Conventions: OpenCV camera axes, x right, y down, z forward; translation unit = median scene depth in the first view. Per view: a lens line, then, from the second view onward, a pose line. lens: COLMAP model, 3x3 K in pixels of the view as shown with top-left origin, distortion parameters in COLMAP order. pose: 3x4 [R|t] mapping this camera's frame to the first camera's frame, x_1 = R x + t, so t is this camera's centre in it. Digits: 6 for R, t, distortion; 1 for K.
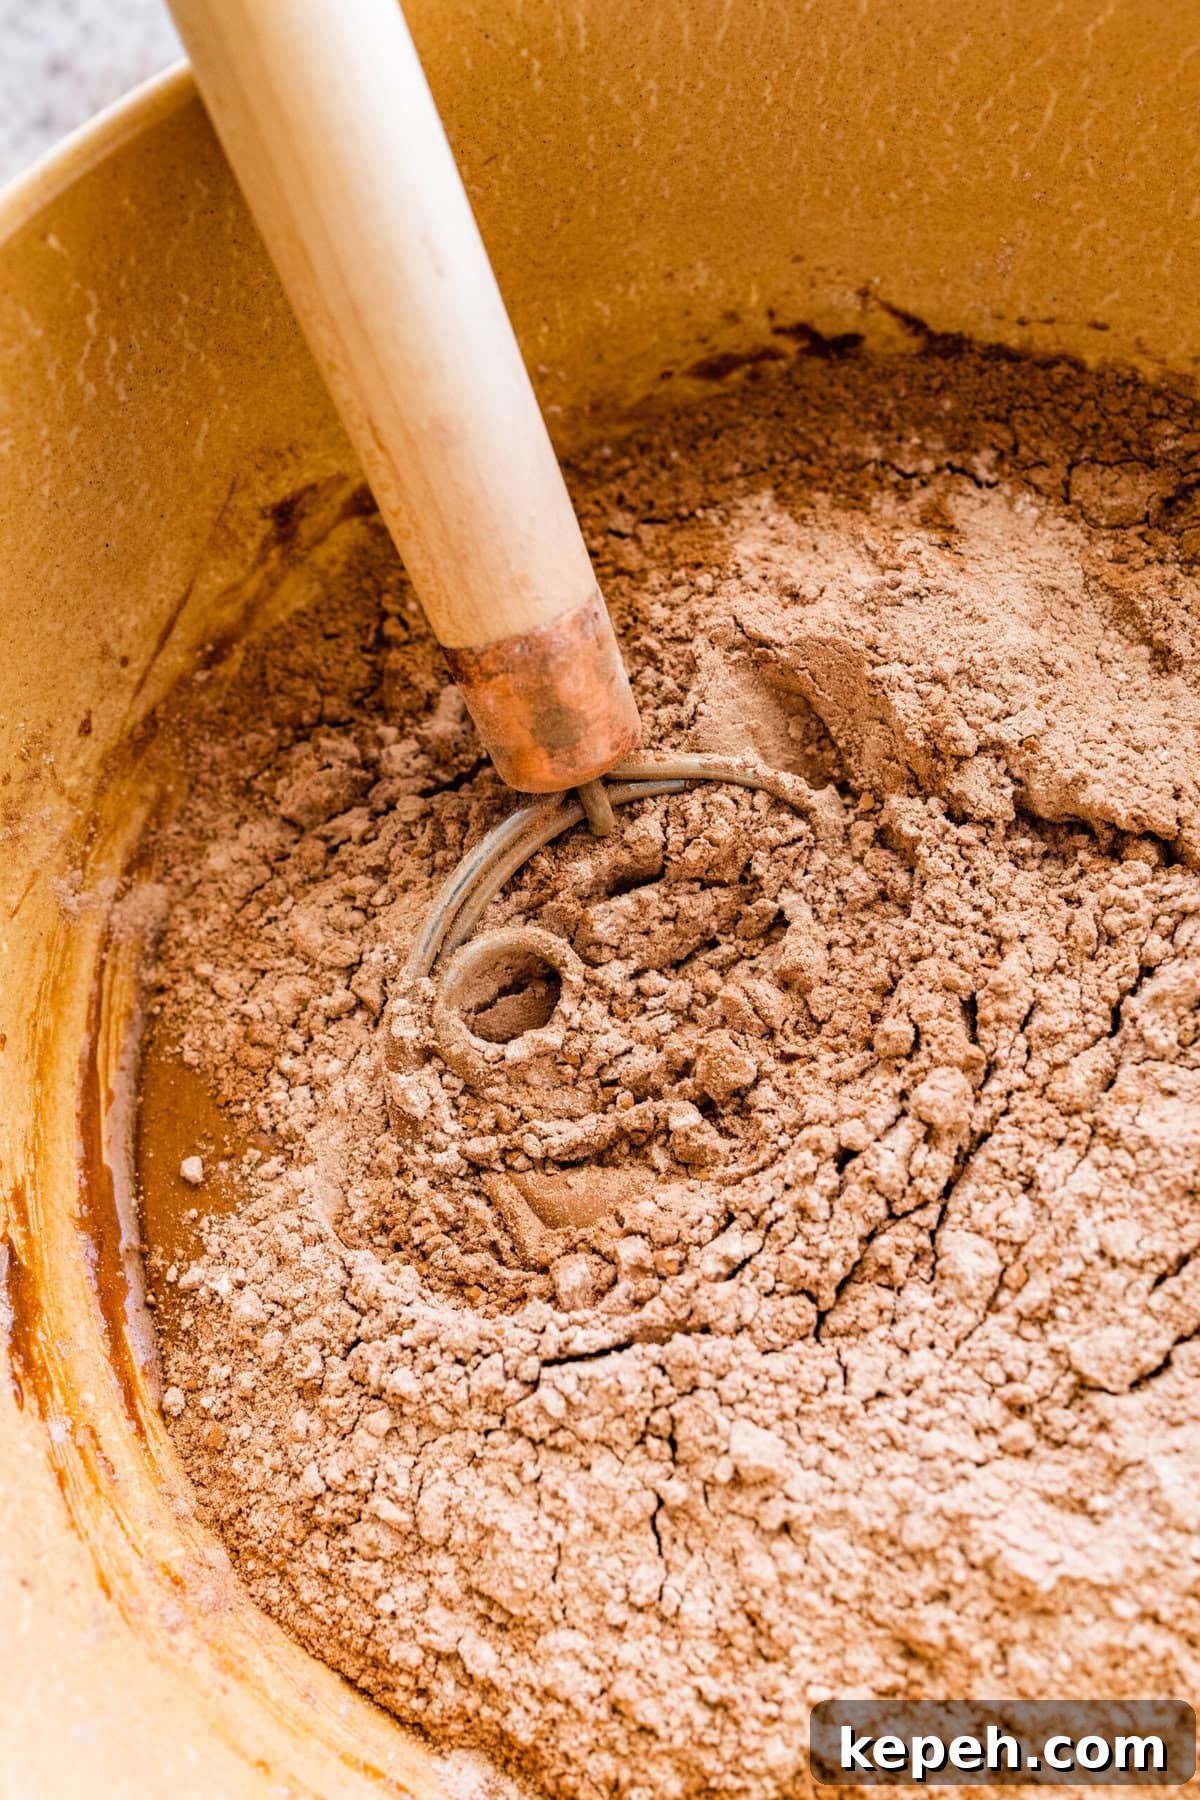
lens RADIAL K [[1971.4, 0, 586.6], [0, 1971.4, 889.6], [0, 0, 1]] dist [0.003443, 0.000000]
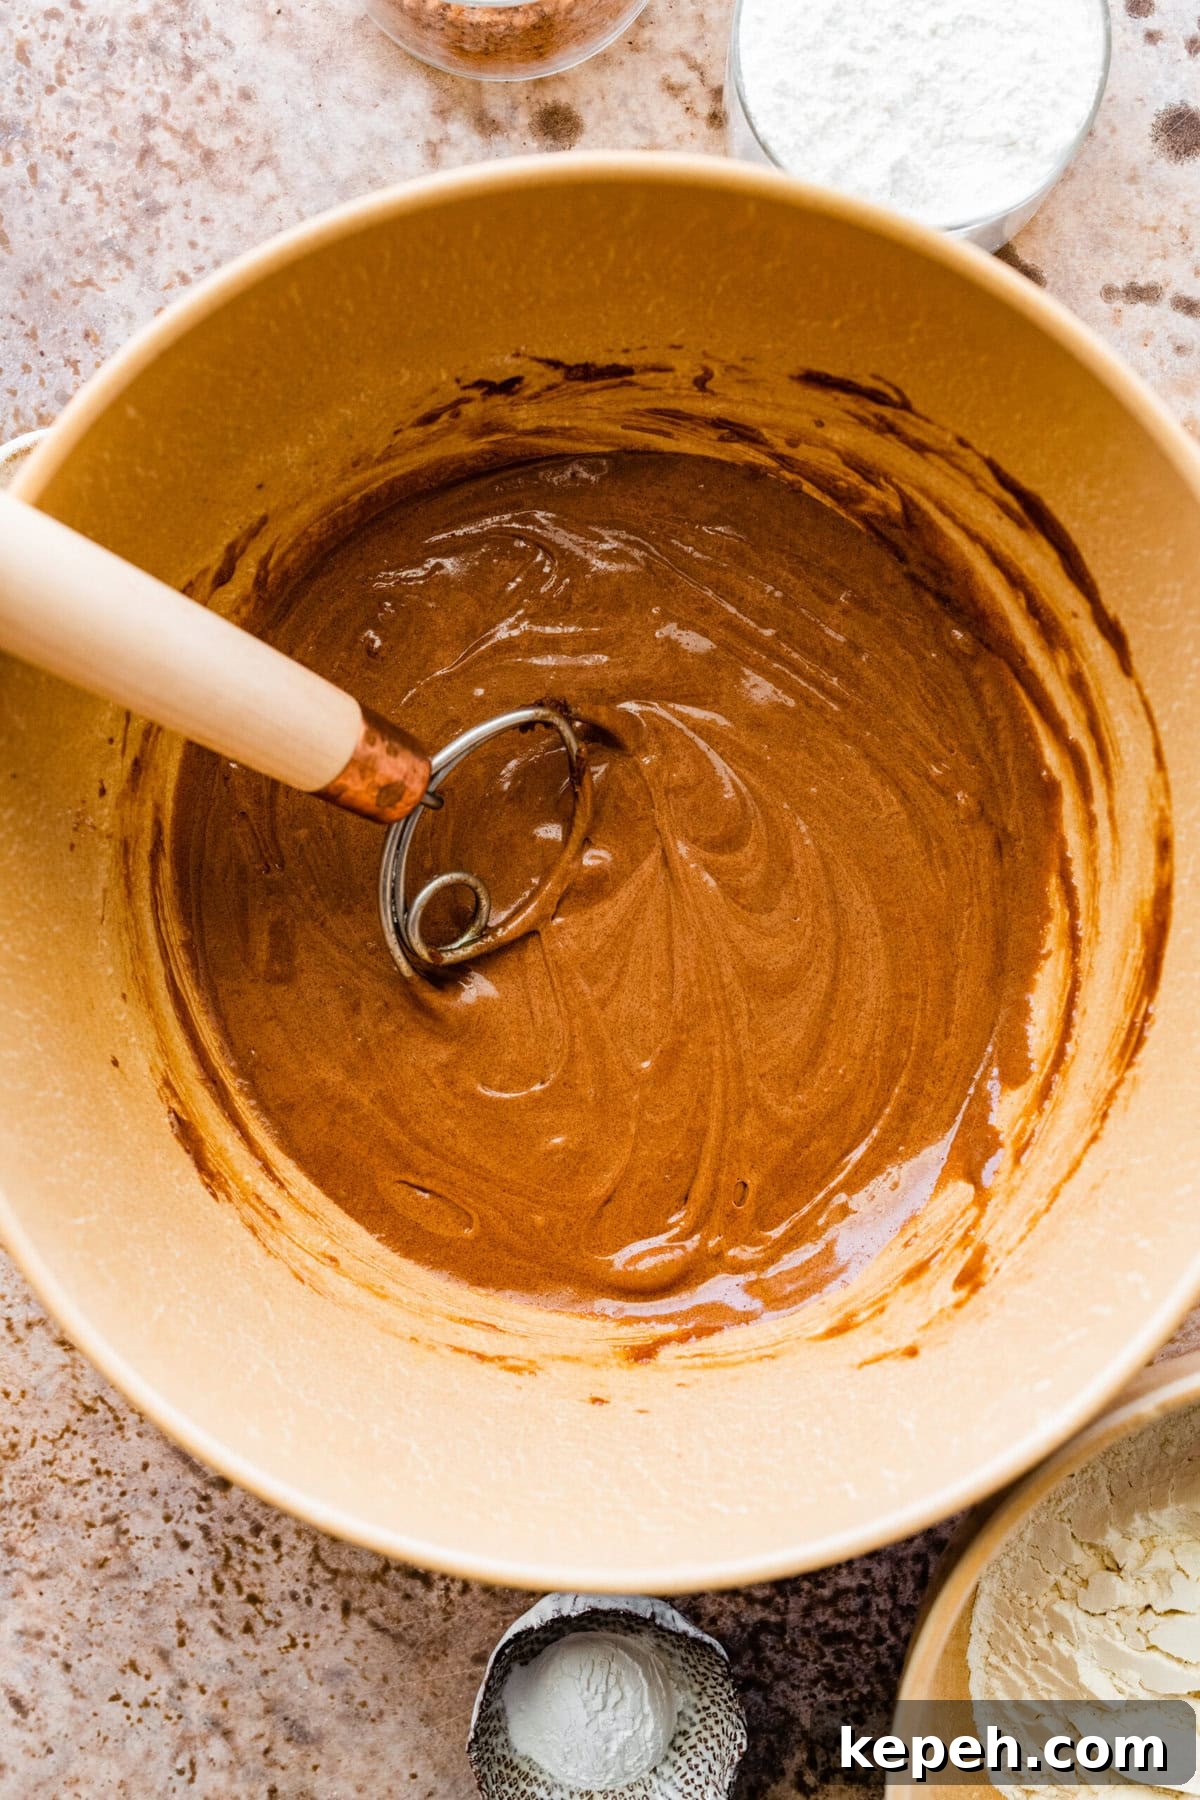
lens RADIAL K [[1971.4, 0, 594.5], [0, 1971.4, 895.2], [0, 0, 1]] dist [0.003443, 0.000000]
pose [[0.960929, -0.271558, 0.053589, 0.010703], [0.236953, 0.907120, 0.347832, -0.472636], [-0.143068, -0.321544, 0.936024, -0.544212]]
